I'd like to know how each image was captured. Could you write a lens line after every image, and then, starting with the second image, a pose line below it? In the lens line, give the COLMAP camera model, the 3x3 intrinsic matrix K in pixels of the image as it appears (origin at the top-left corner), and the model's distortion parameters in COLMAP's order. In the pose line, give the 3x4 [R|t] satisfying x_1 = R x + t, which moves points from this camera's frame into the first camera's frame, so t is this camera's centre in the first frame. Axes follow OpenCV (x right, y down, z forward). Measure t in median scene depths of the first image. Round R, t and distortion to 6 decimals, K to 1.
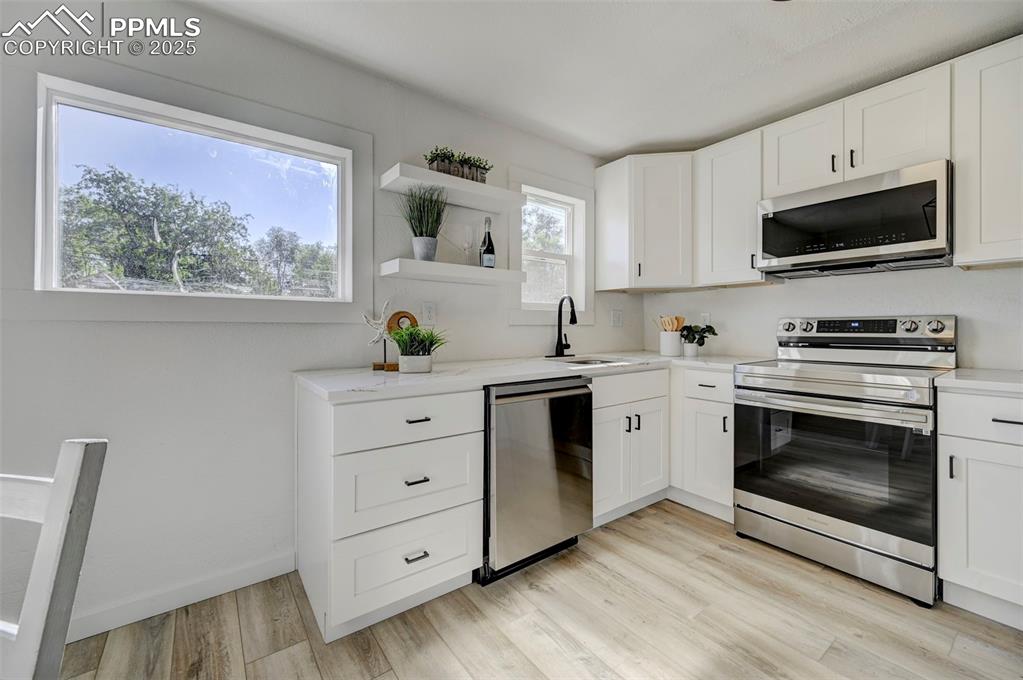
lens RADIAL K [[451.2, 0, 497.1], [0, 451.2, 324.5], [0, 0, 1]] dist [0.000078, 0.000014]
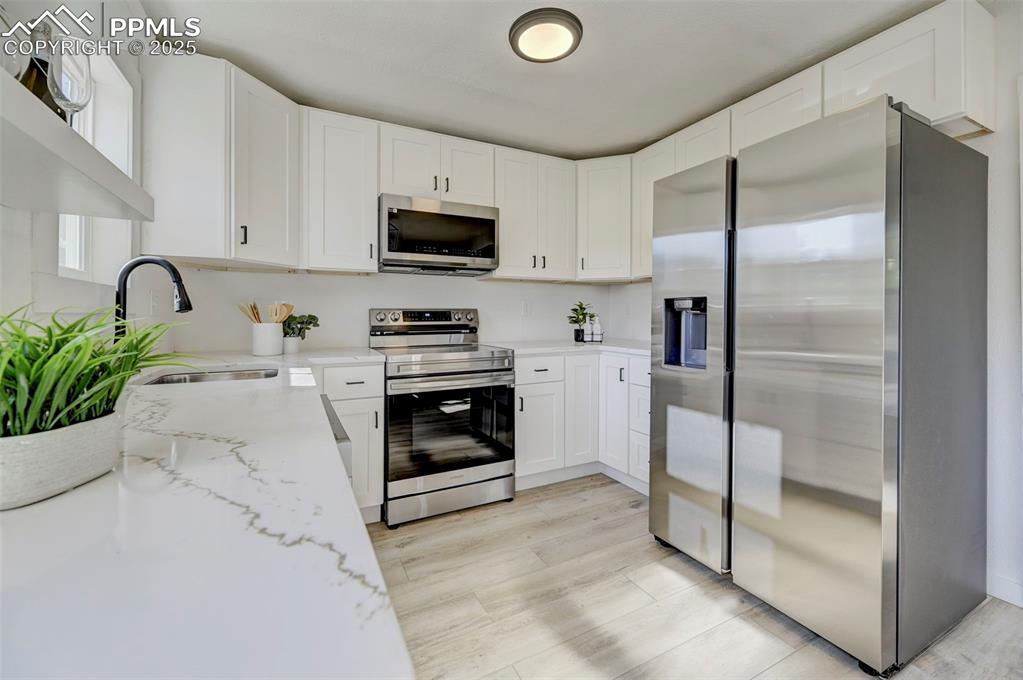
lens RADIAL K [[431.5, 0, 513.0], [0, 431.5, 314.6], [0, 0, 1]] dist [-0.000534, -0.000030]
pose [[0.098712, -0.000134, 0.995116, -0.396446], [-0.004102, 0.999991, 0.000542, -0.002011], [-0.995108, -0.004135, 0.098711, 0.678265]]
